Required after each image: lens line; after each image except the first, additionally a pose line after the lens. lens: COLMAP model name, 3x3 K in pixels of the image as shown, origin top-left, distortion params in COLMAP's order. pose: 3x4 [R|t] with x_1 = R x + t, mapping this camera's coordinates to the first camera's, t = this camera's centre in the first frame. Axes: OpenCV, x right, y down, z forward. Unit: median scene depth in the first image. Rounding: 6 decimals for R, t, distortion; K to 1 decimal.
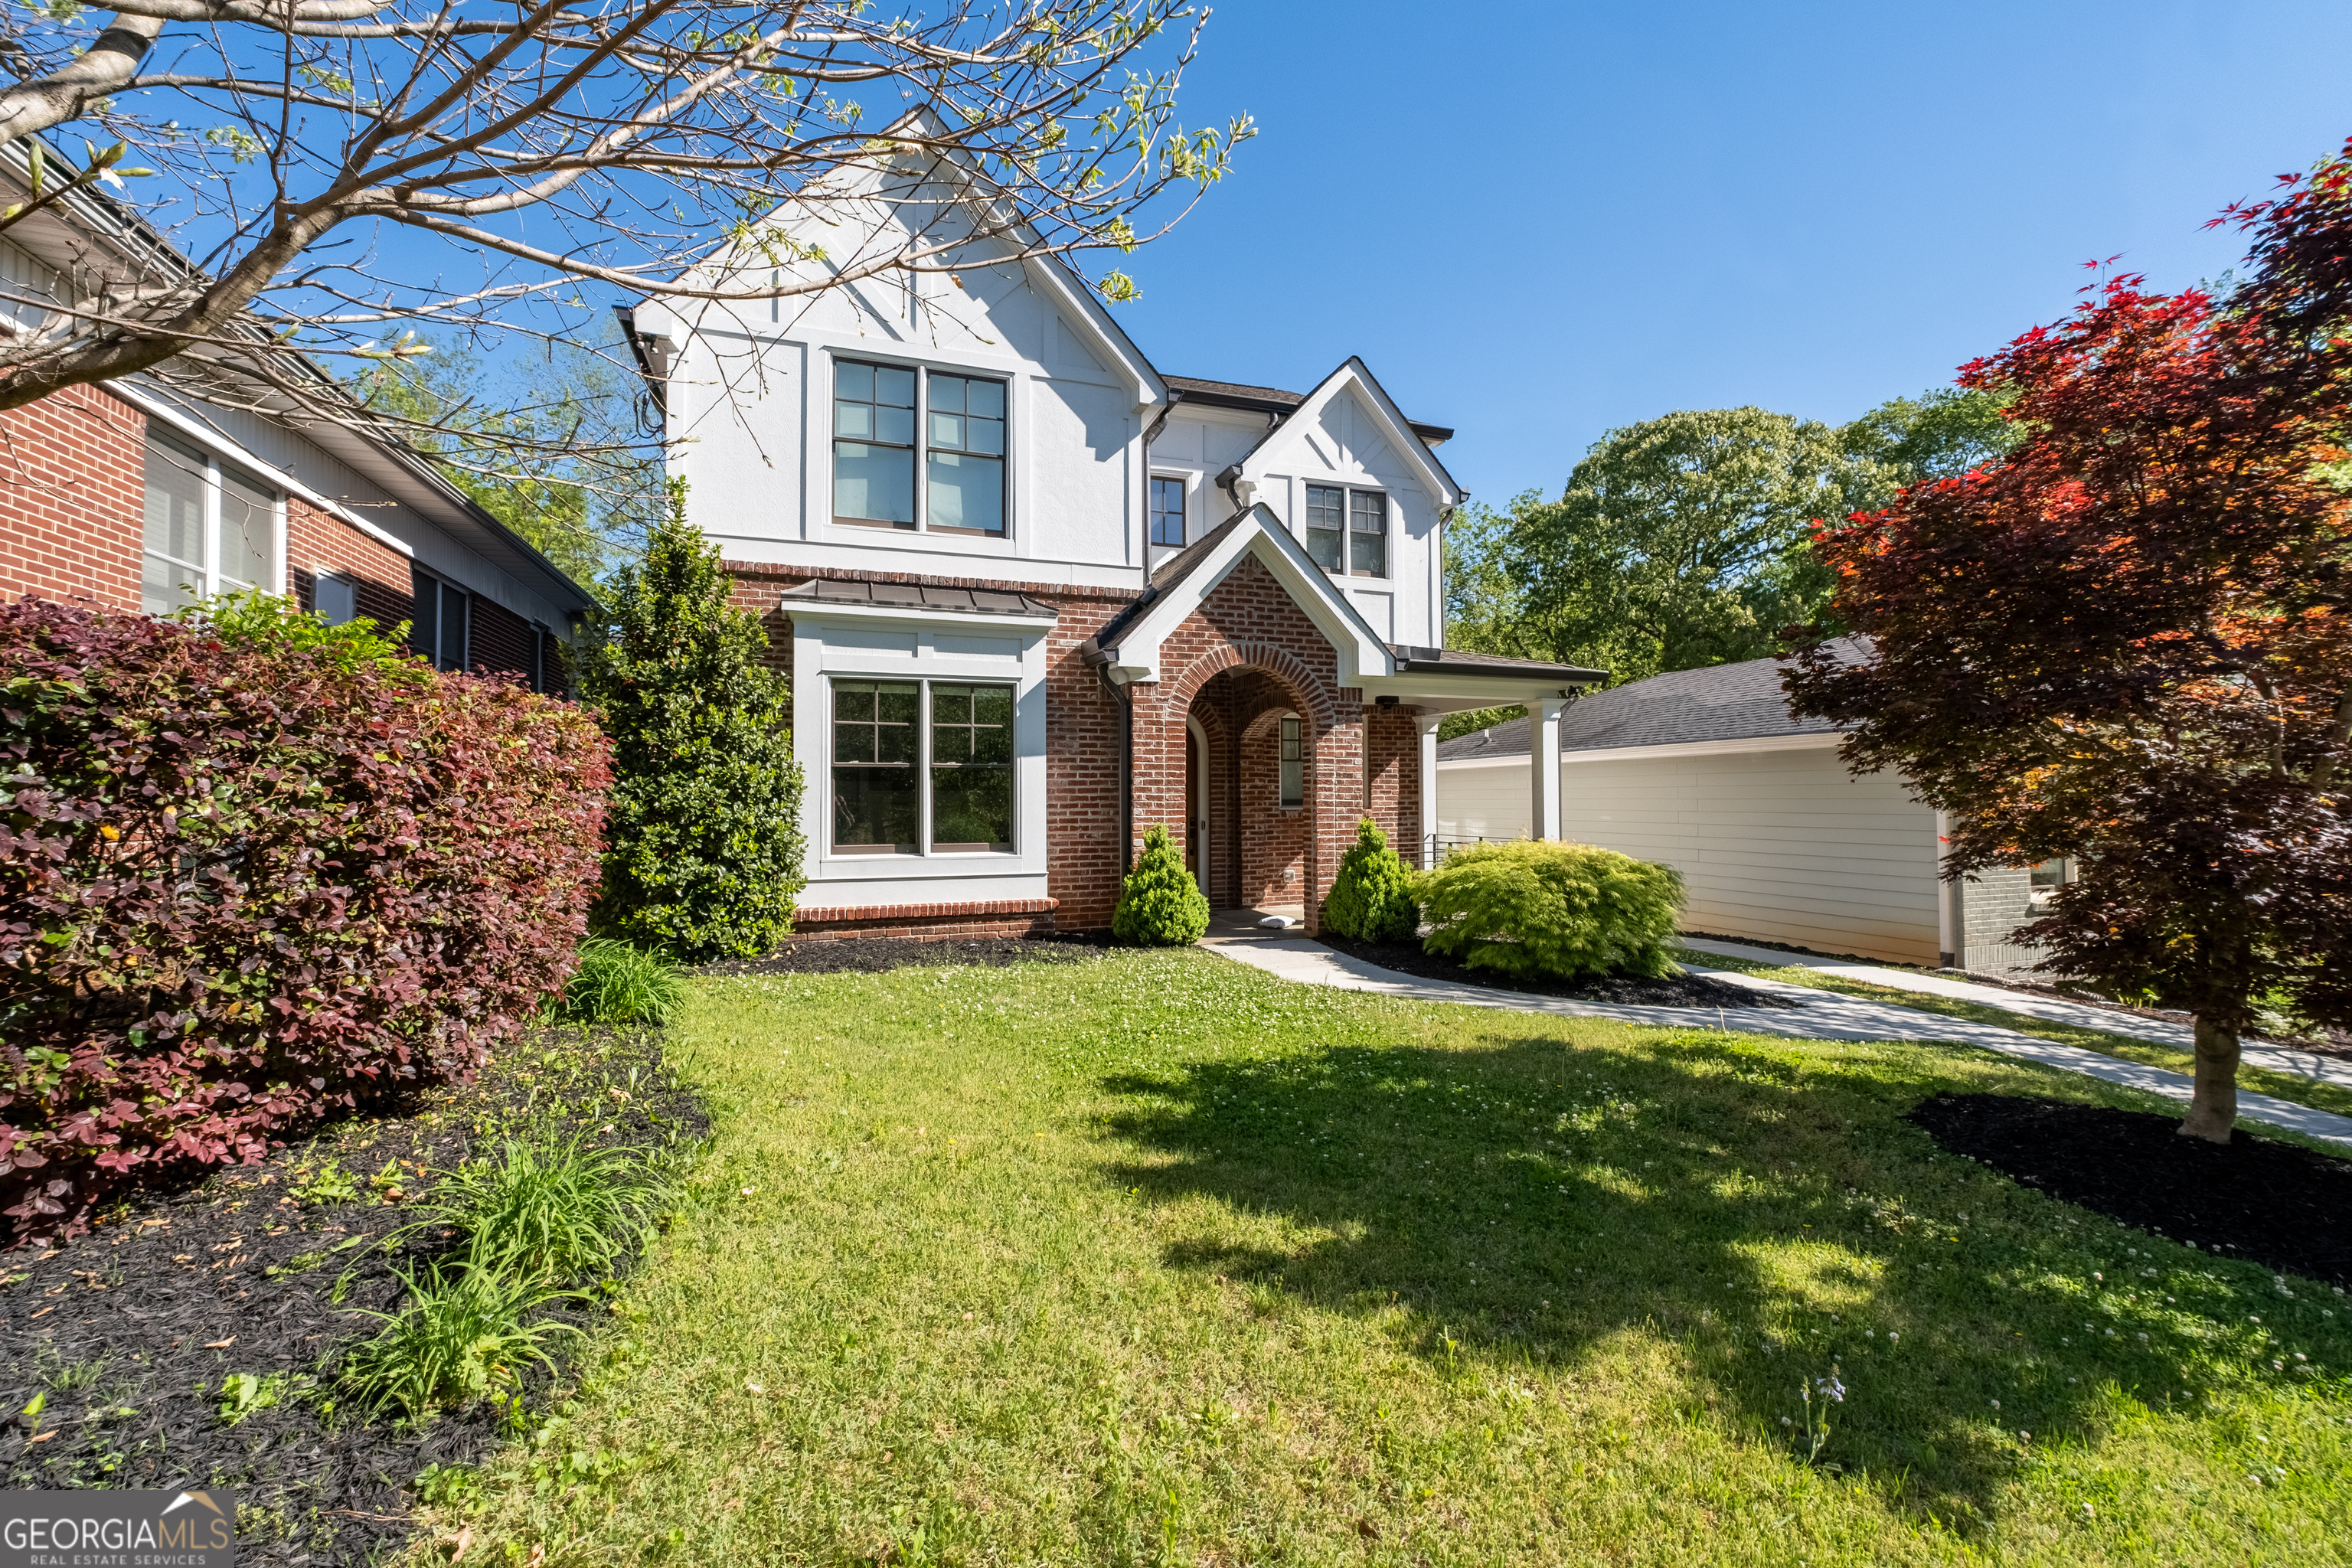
lens RADIAL K [[966.3, 0, 1129.6], [0, 966.3, 783.2], [0, 0, 1]] dist [-0.004554, 0.001948]
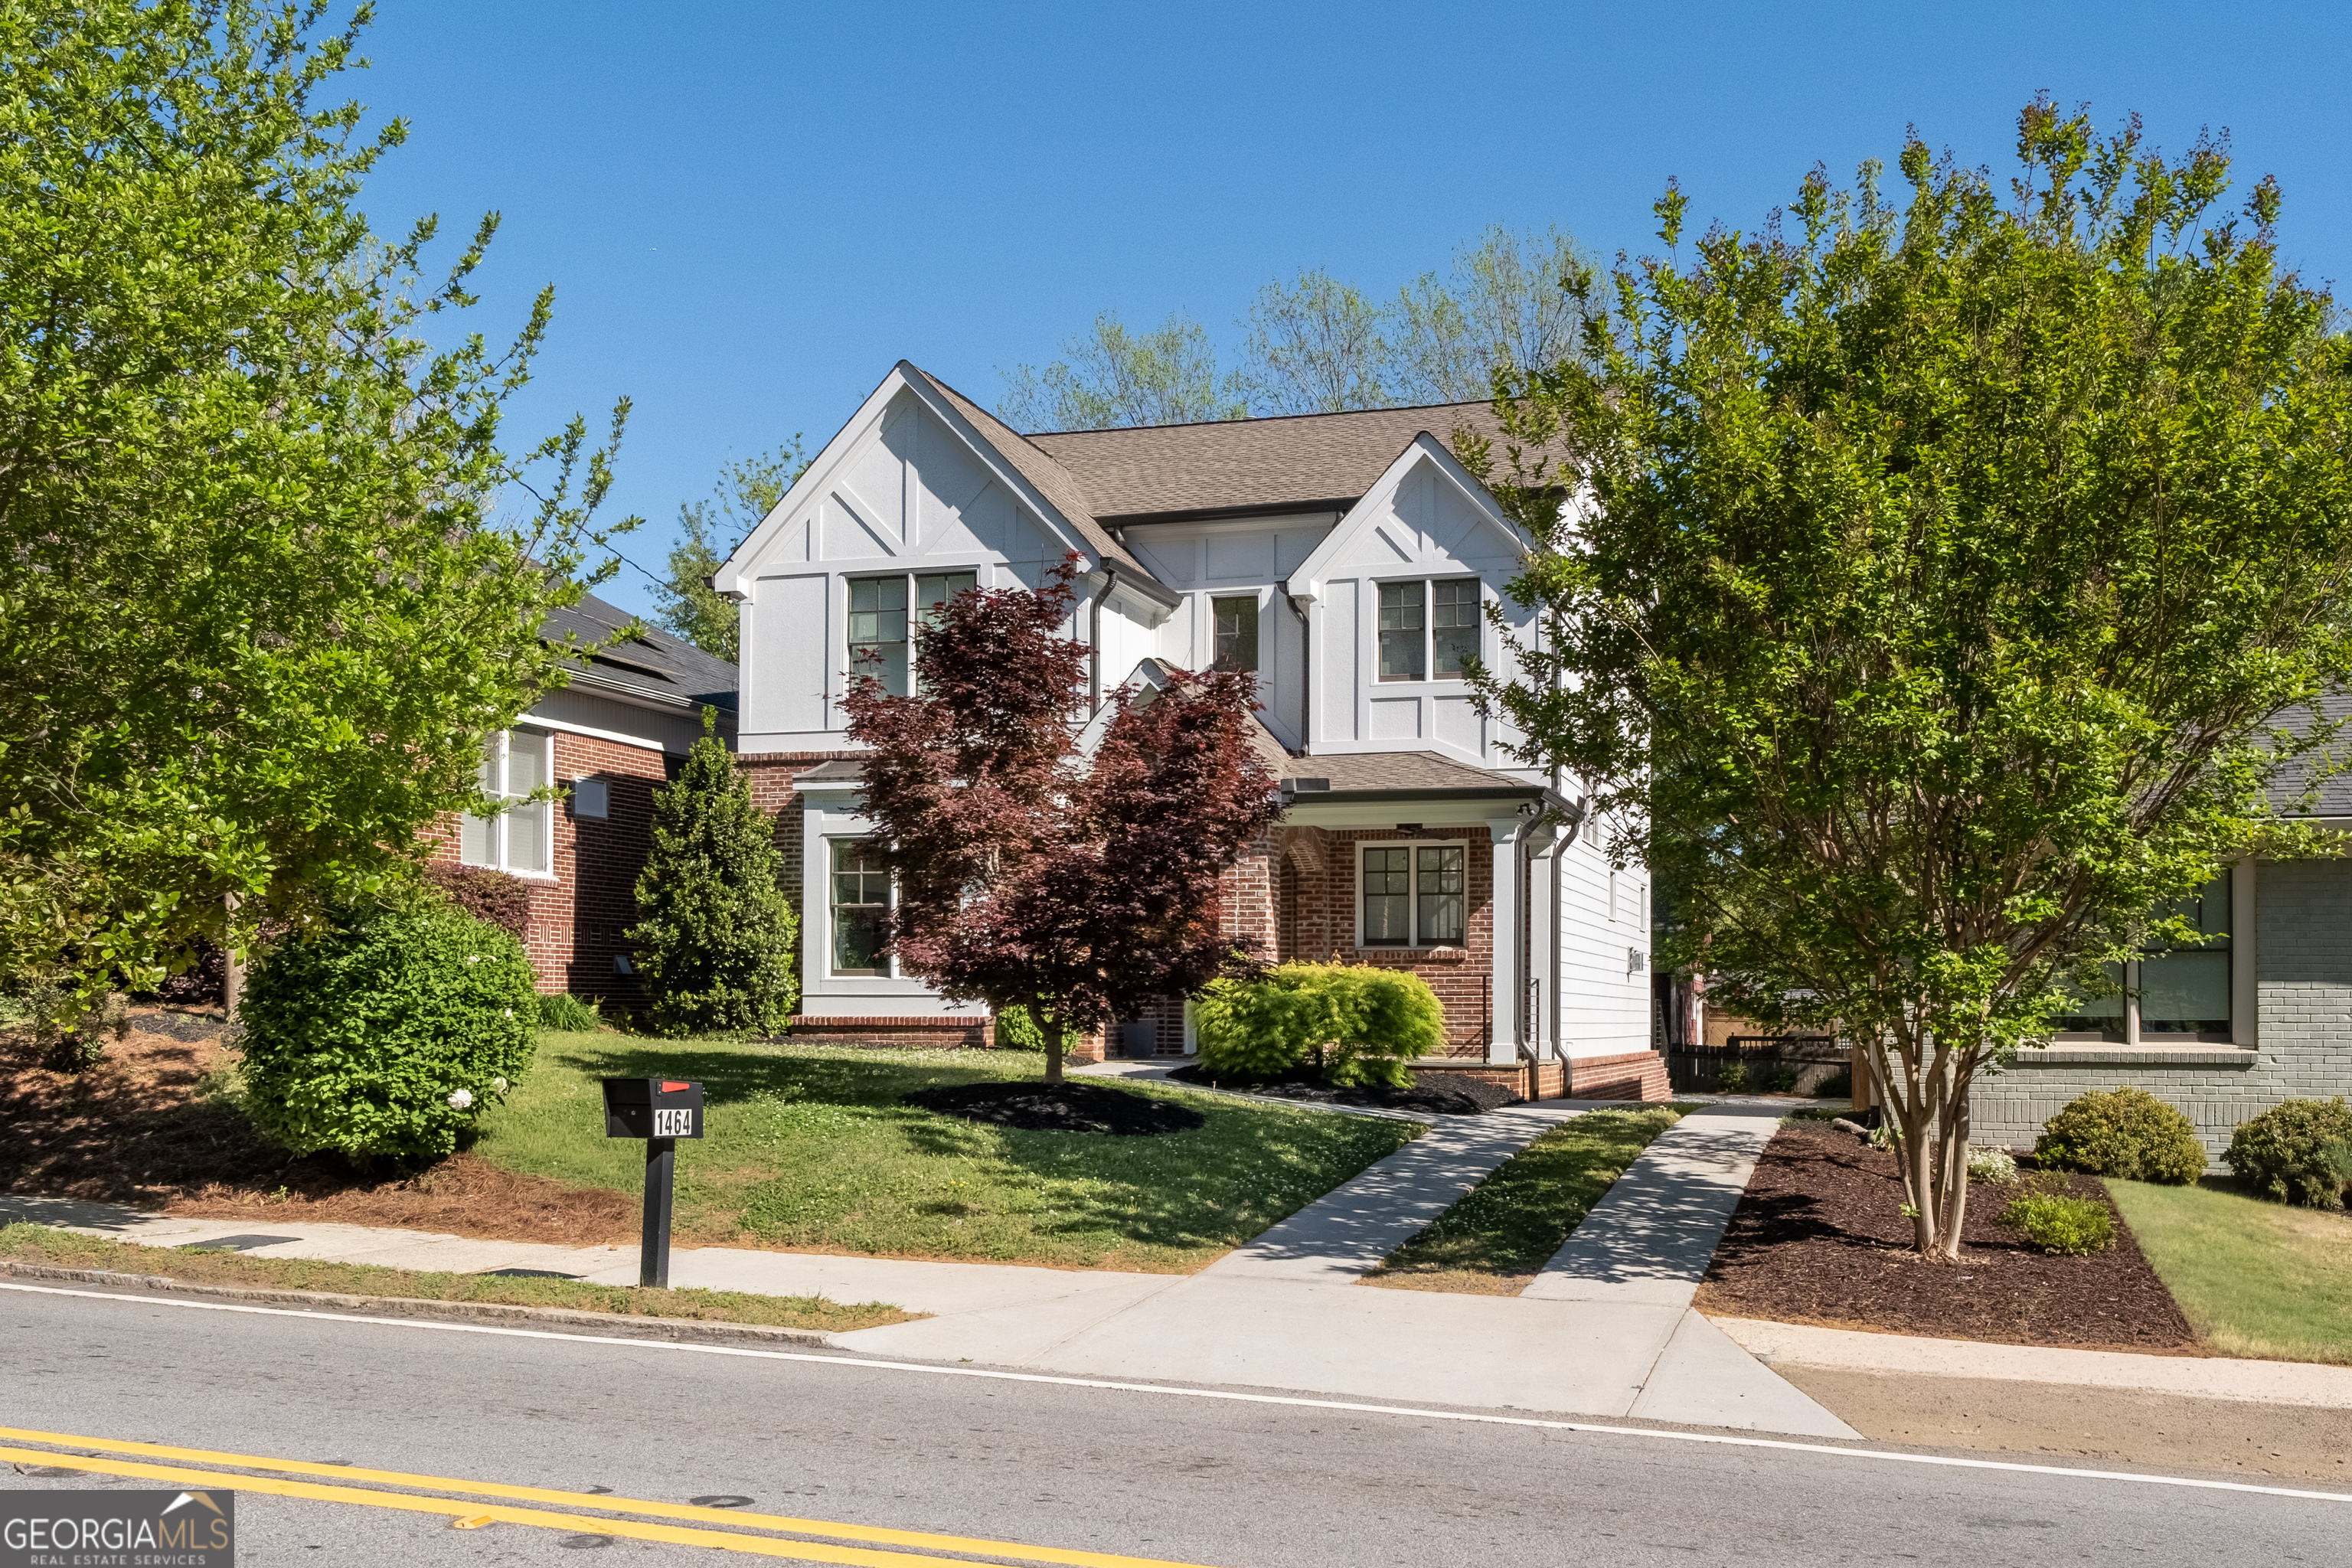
lens RADIAL K [[1959.3, 0, 1133.6], [0, 1959.3, 985.5], [0, 0, 1]] dist [0.022739, 0.002704]
pose [[0.803197, 0.002961, -0.595706, 1.465160], [0.002404, 0.999963, 0.008211, 0.061711], [0.595708, -0.008027, 0.803161, -0.802078]]
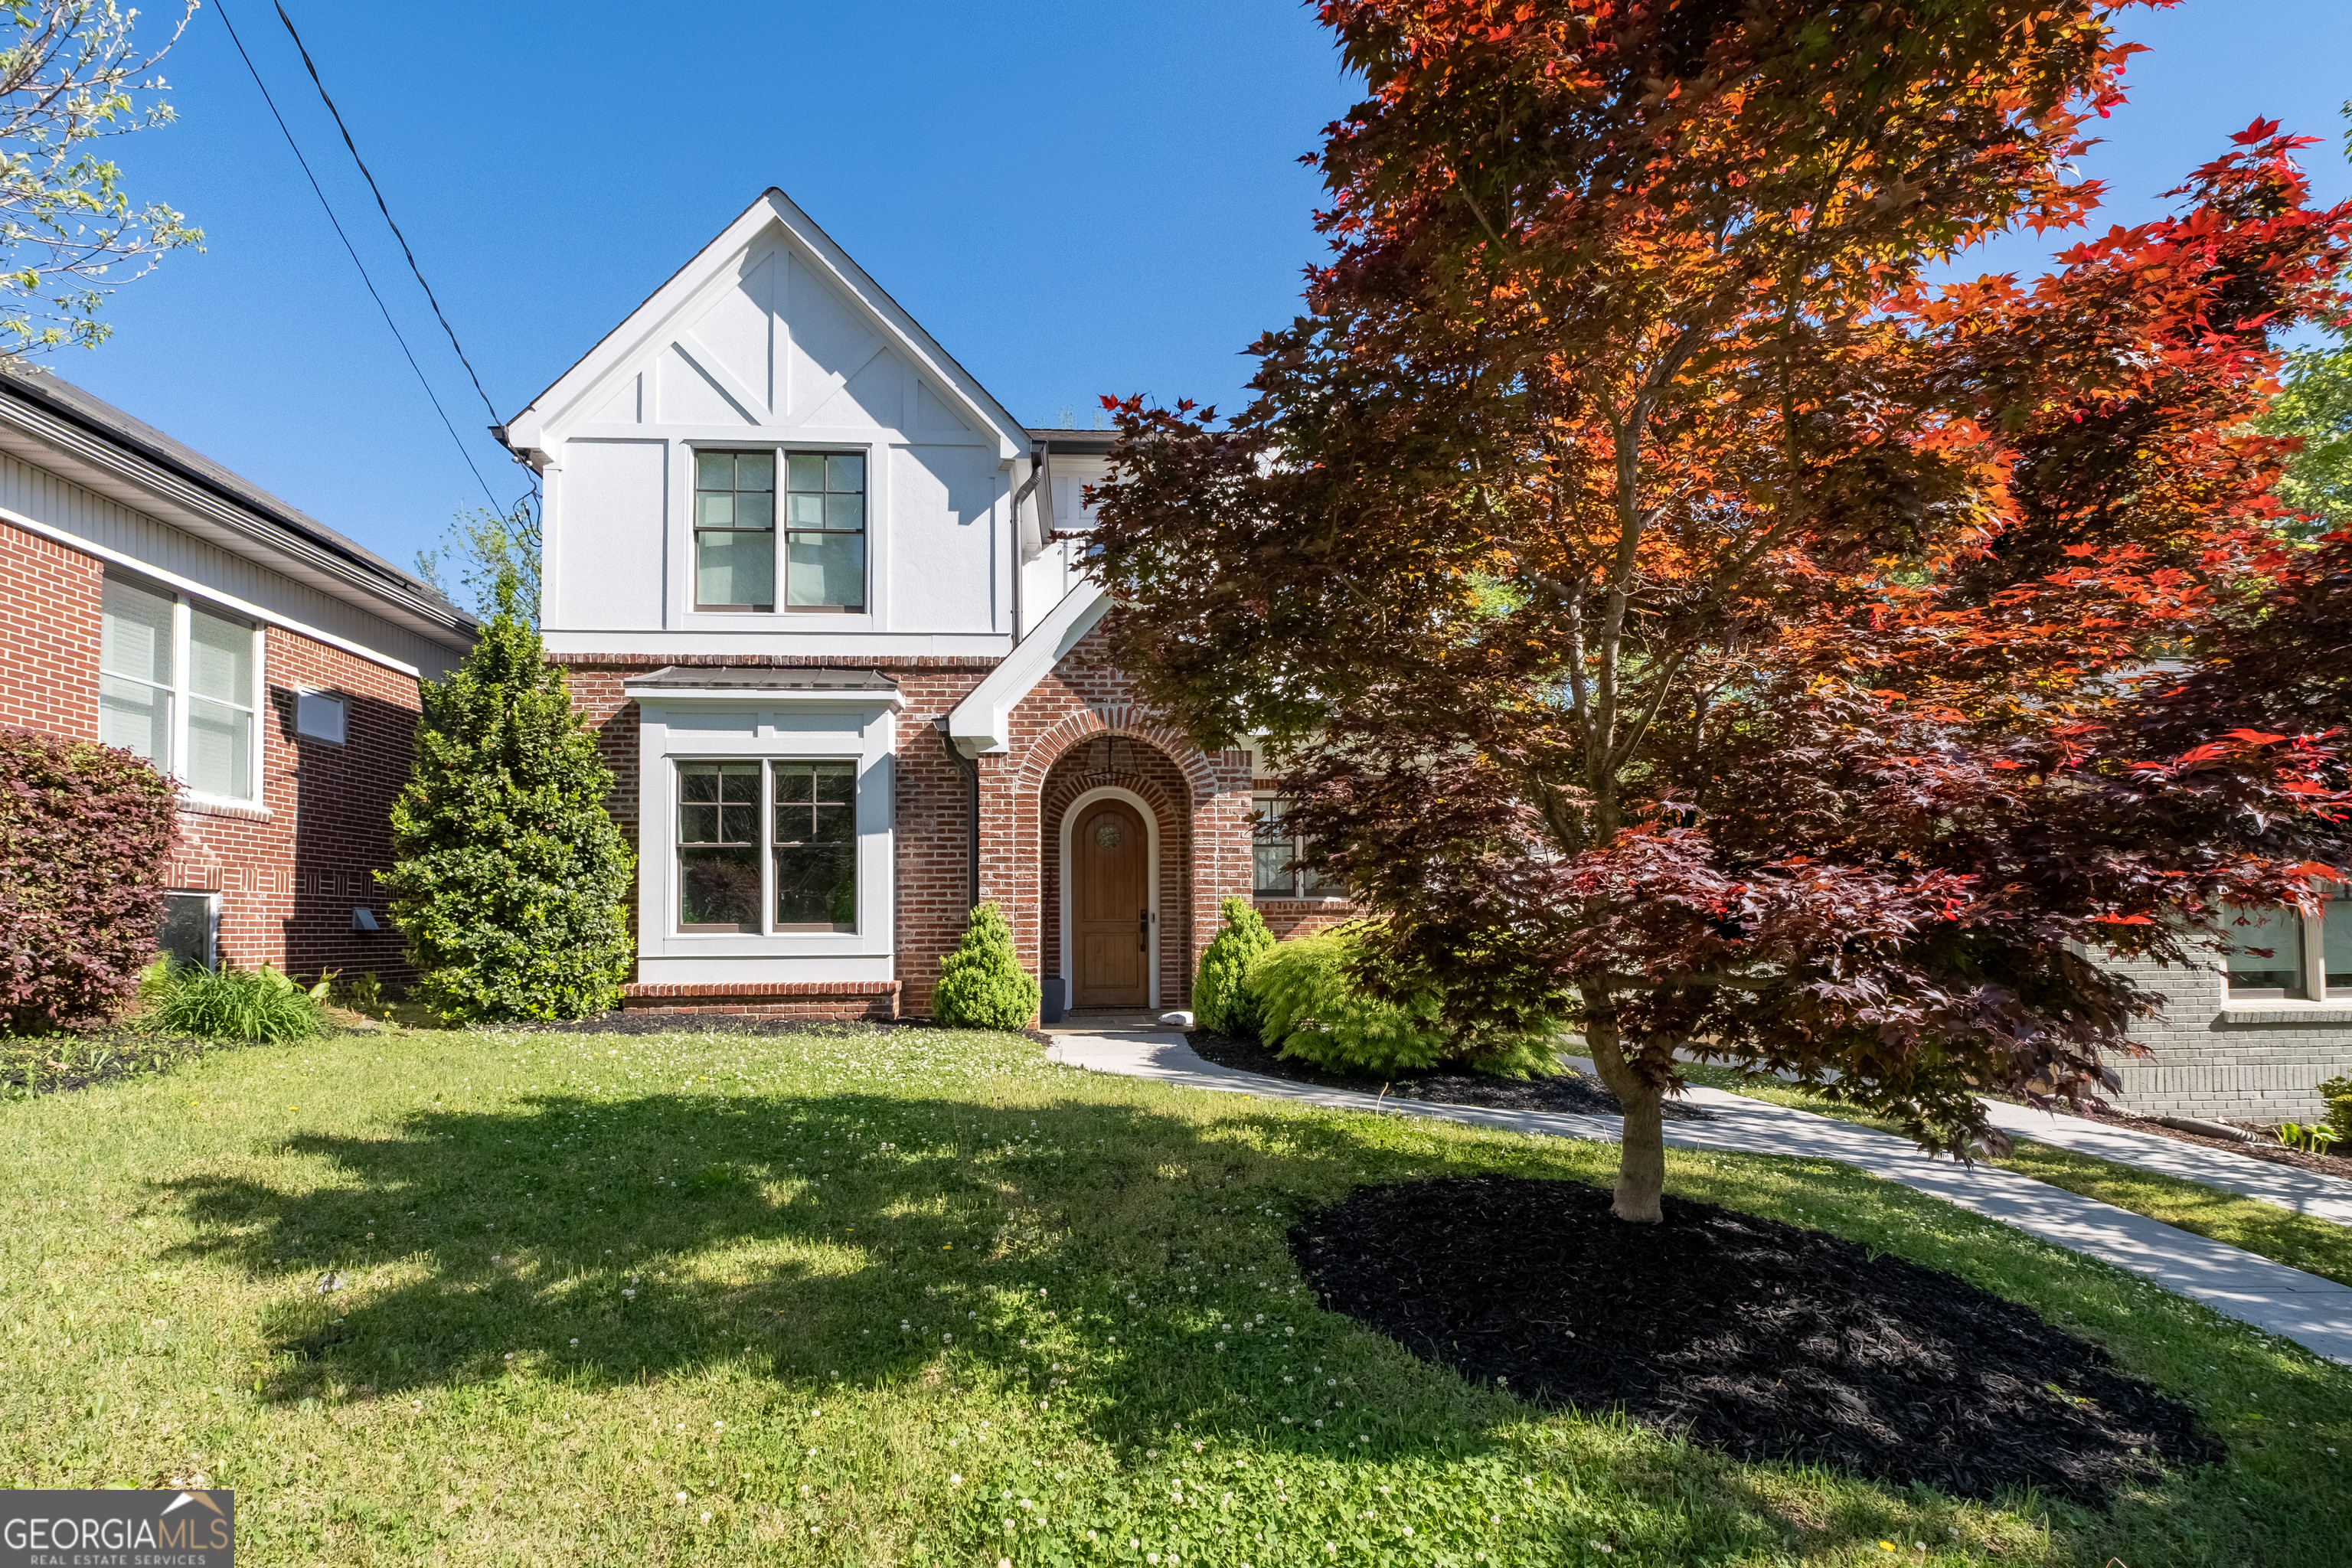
lens RADIAL K [[1053.8, 0, 1097.0], [0, 1053.8, 907.0], [0, 0, 1]] dist [0.001246, -0.000095]
pose [[0.961232, -0.008524, -0.275610, 0.397581], [0.006915, 0.999953, -0.006808, 0.053131], [0.275655, 0.004639, 0.961246, 0.043055]]
